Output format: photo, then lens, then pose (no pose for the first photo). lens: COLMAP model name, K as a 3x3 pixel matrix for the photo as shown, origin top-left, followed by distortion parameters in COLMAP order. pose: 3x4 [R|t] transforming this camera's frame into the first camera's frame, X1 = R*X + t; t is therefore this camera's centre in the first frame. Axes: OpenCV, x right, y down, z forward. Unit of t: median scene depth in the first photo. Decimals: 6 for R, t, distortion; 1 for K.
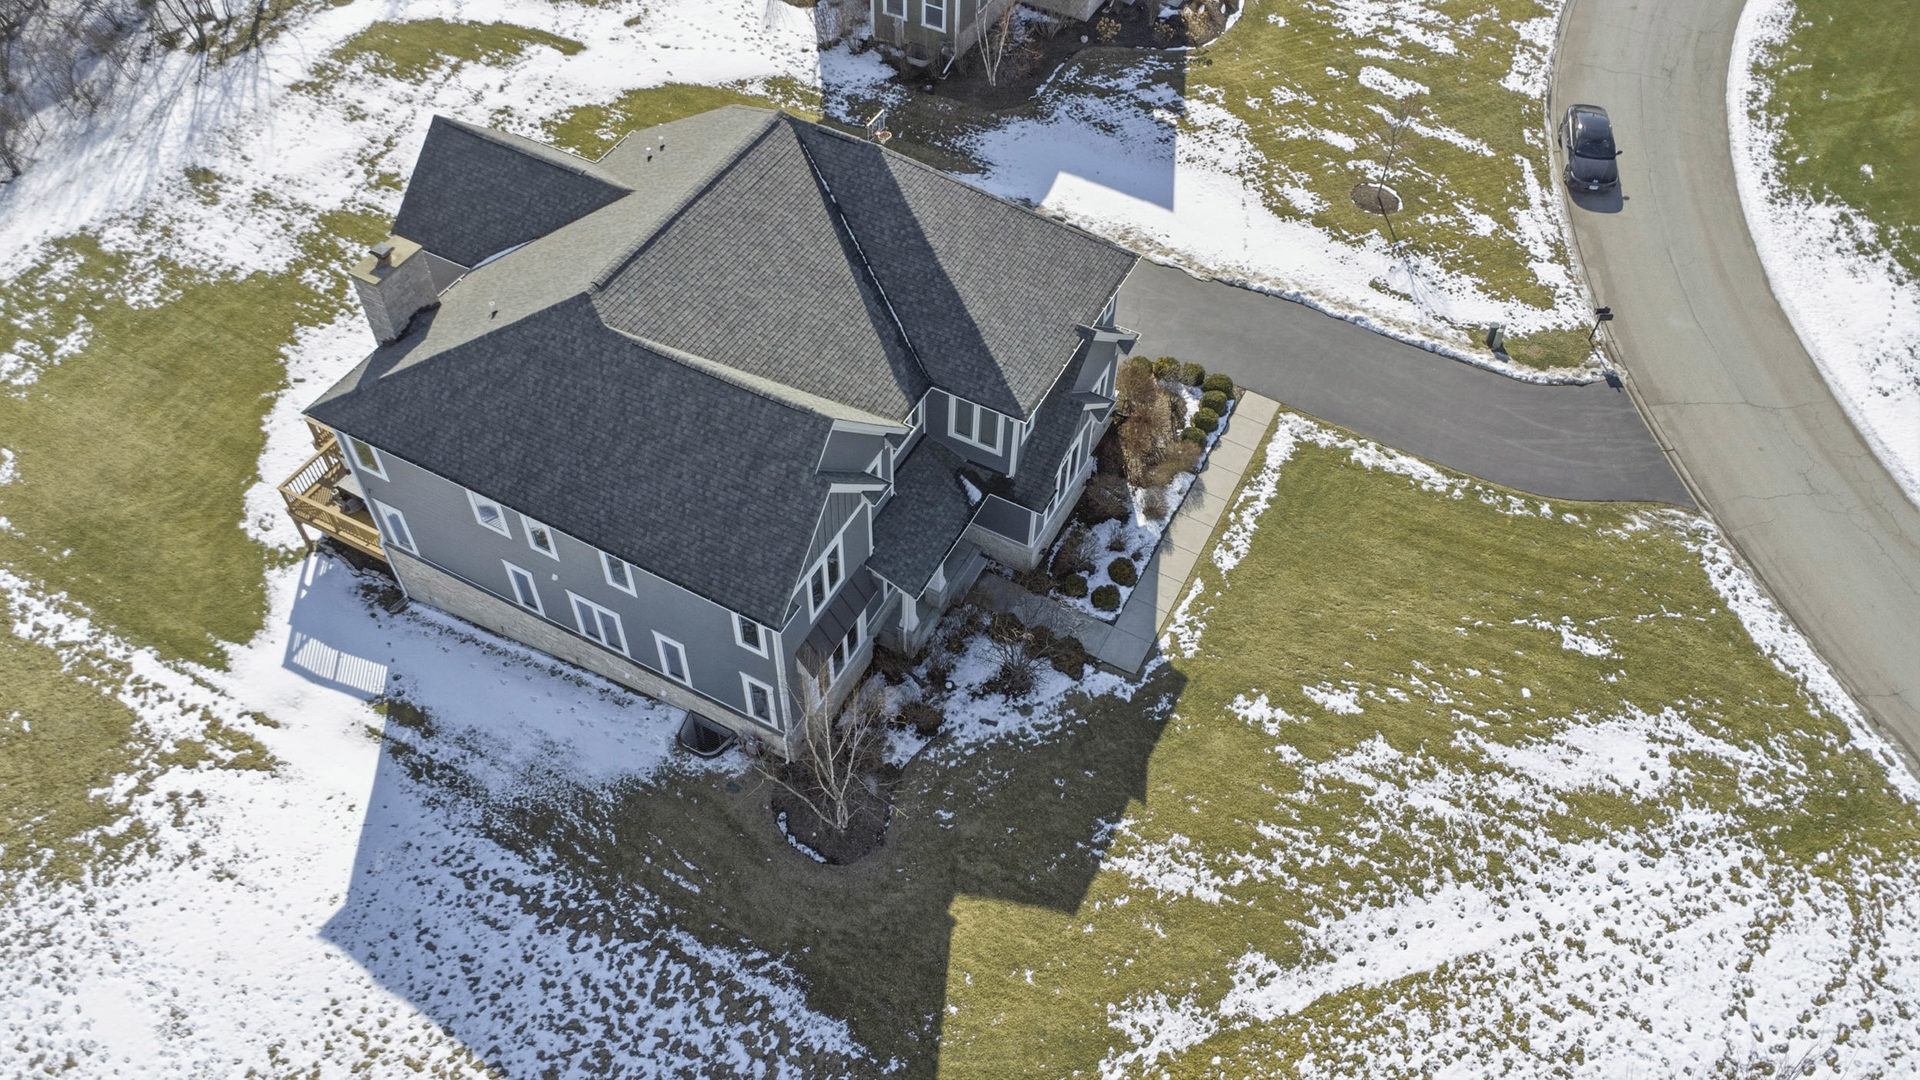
lens RADIAL K [[1391.1, 0, 982.6], [0, 1391.1, 538.7], [0, 0, 1]] dist [0.055746, -0.072226]
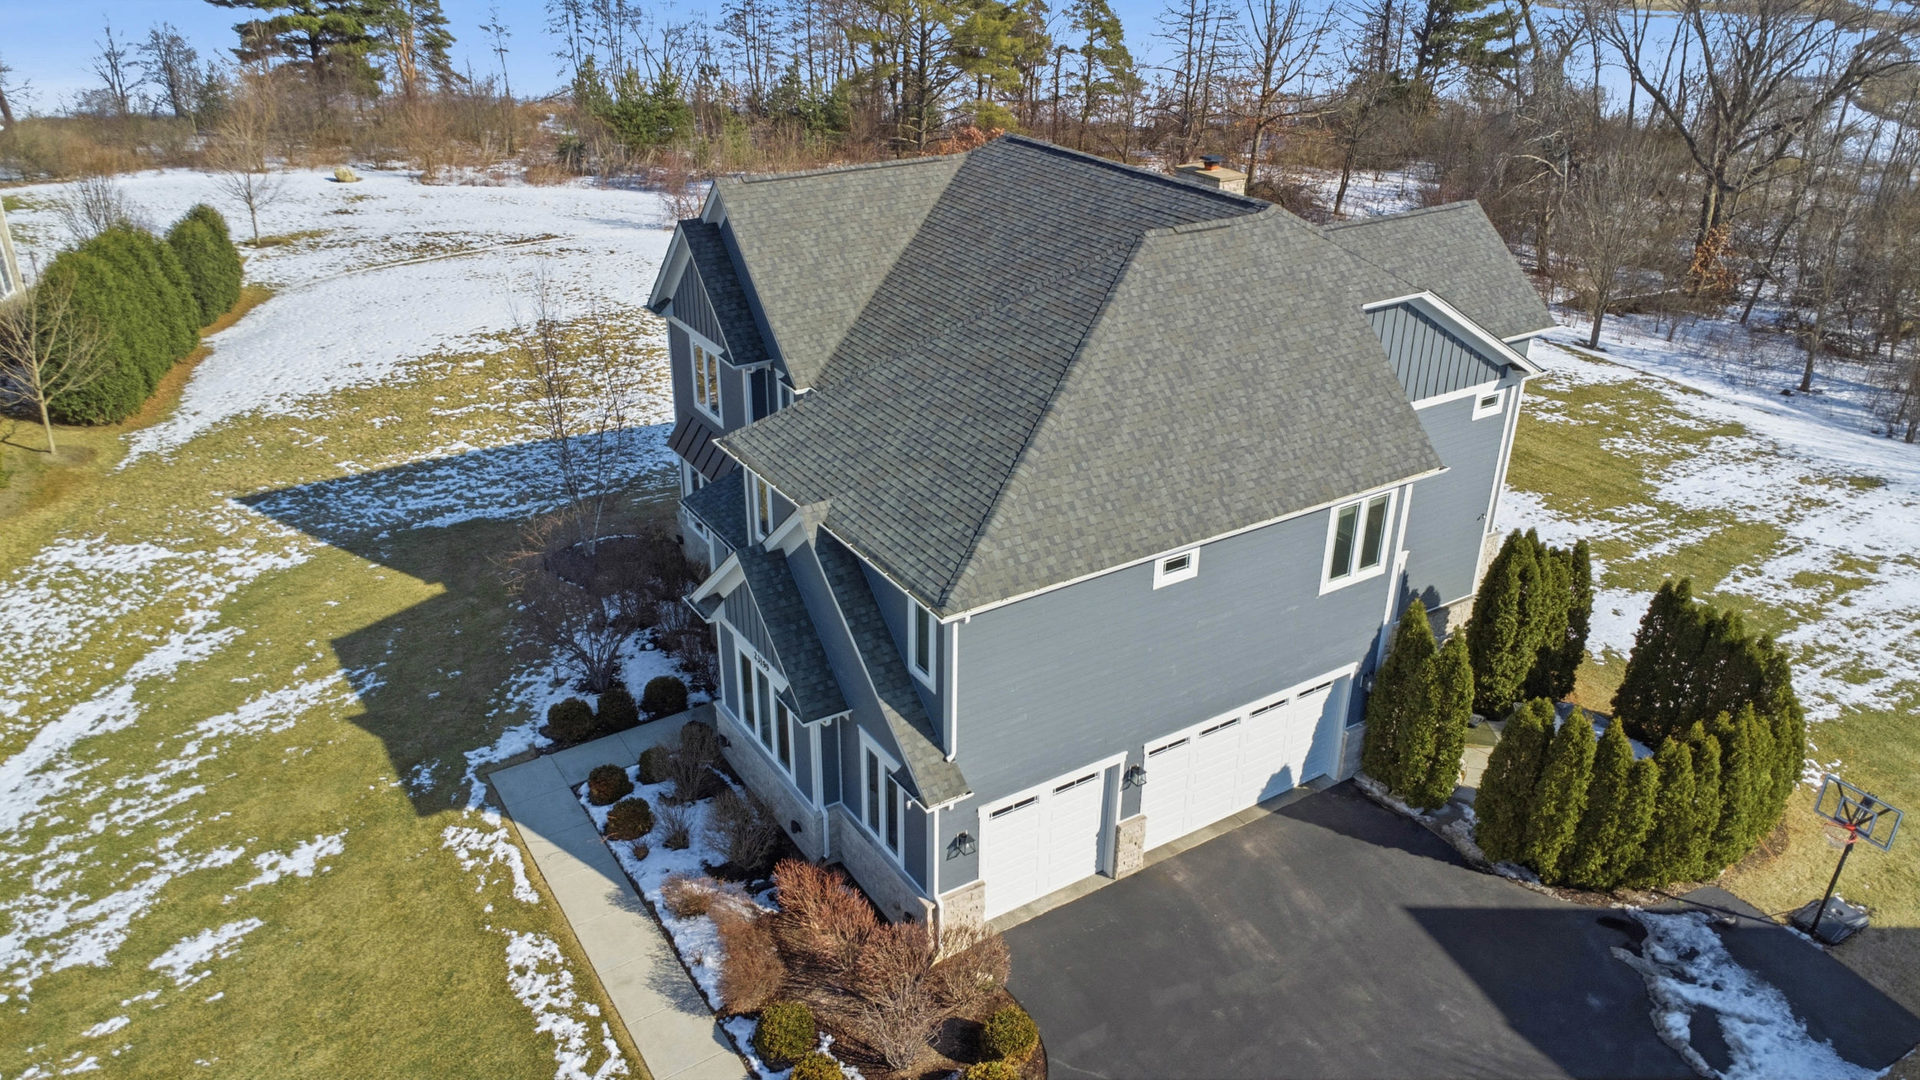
lens RADIAL K [[1391.1, 0, 940.1], [0, 1391.1, 536.9], [0, 0, 1]] dist [0.055746, -0.072226]
pose [[-0.514837, 0.341518, -0.786326, 0.506632], [-0.676216, 0.402013, 0.617347, -0.537218], [0.526948, 0.849559, 0.023968, 1.017823]]
